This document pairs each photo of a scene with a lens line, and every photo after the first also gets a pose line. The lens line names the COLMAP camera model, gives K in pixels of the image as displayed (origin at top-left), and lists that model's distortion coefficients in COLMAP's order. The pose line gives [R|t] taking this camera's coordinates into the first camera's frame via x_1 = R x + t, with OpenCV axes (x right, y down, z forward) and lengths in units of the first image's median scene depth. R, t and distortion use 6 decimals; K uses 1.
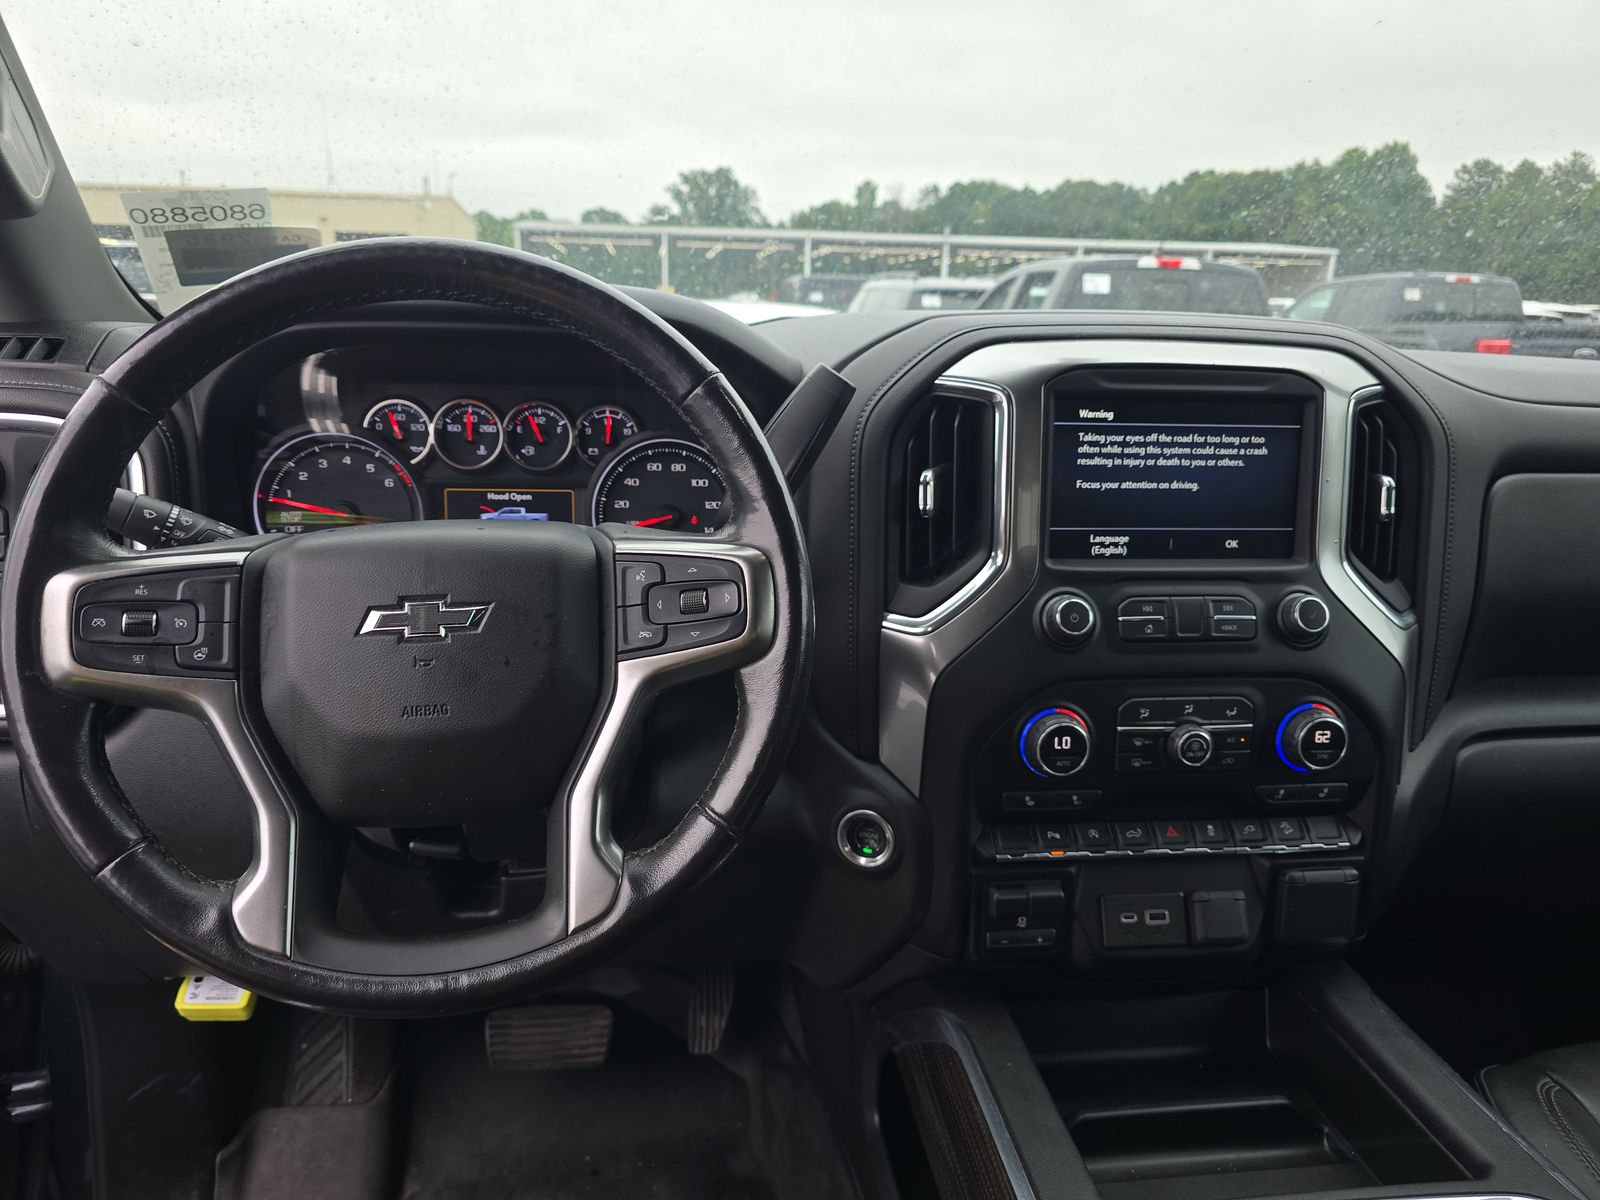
lens RADIAL K [[1054.7, 0, 811.1], [0, 1054.7, 602.0], [0, 0, 1]] dist [-0.020166, -0.001989]
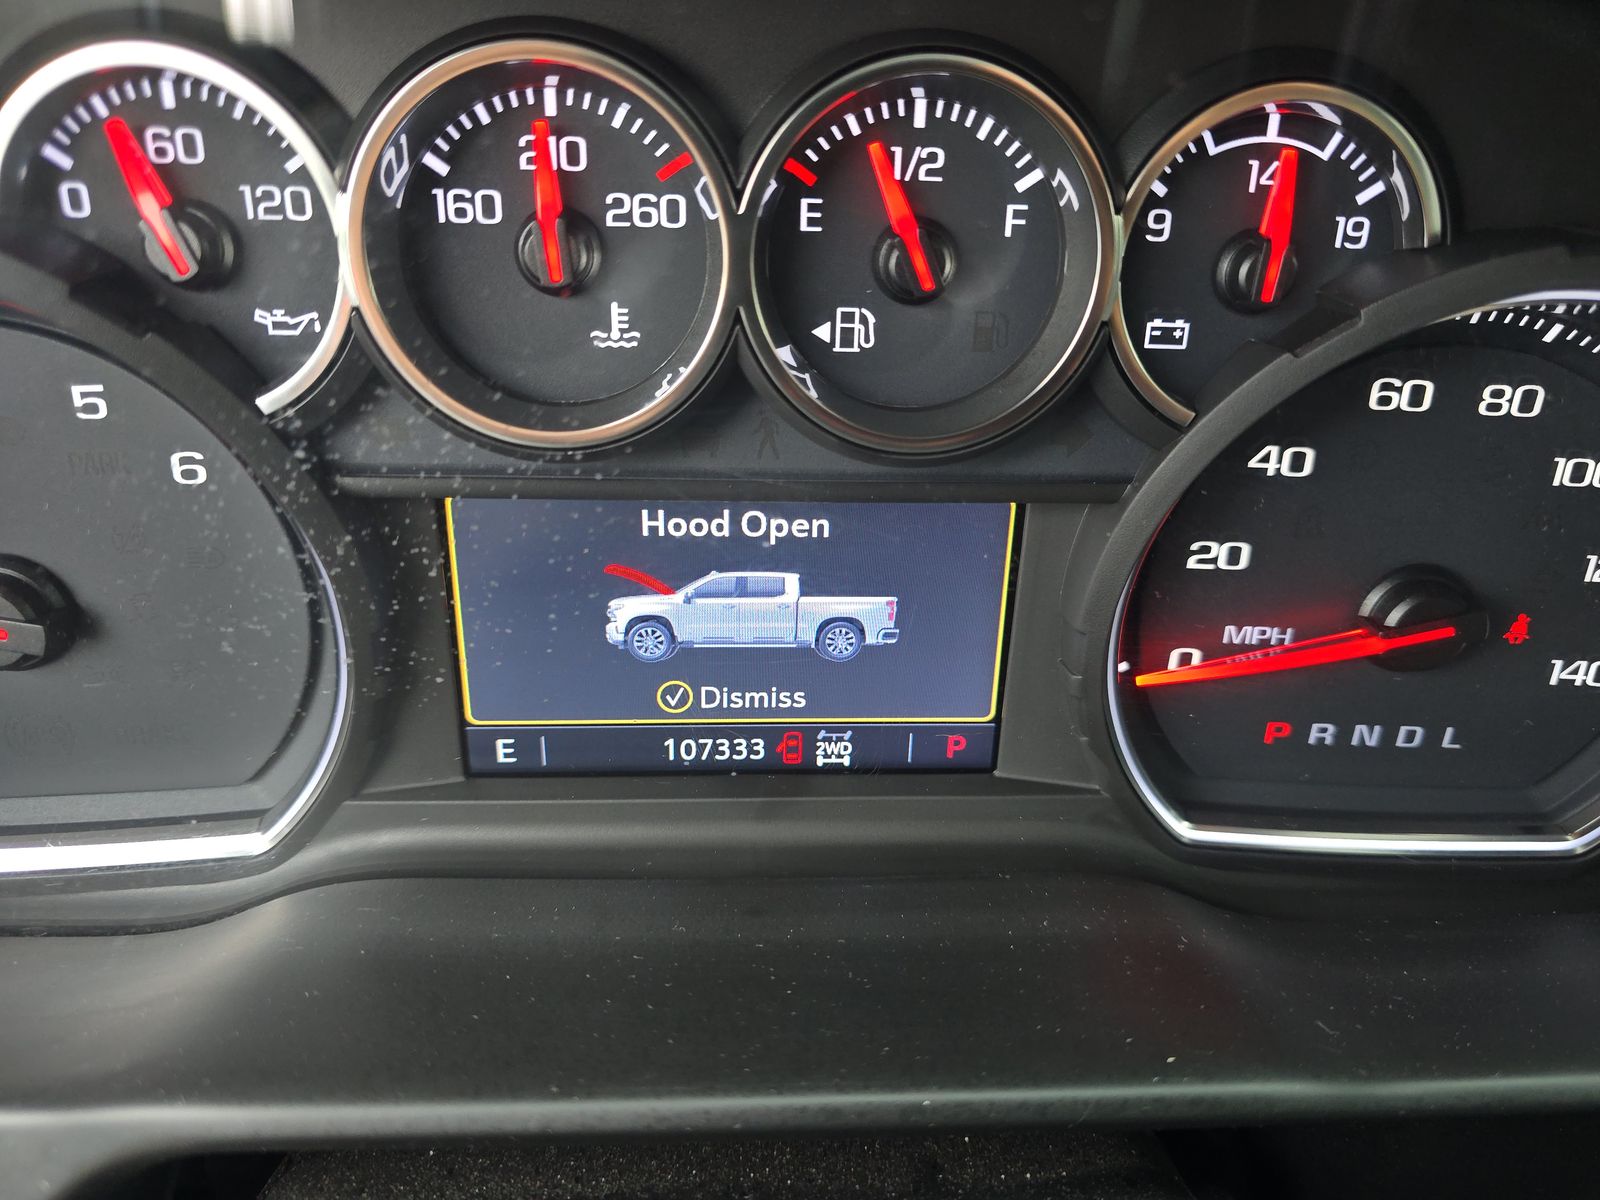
lens RADIAL K [[1054.7, 0, 783.5], [0, 1054.7, 604.8], [0, 0, 1]] dist [-0.020166, -0.001989]
pose [[0.998969, 0.022980, -0.039142, -0.272598], [-0.011456, 0.962099, 0.272460, -0.147873], [0.043920, -0.271731, 0.961371, 0.797325]]
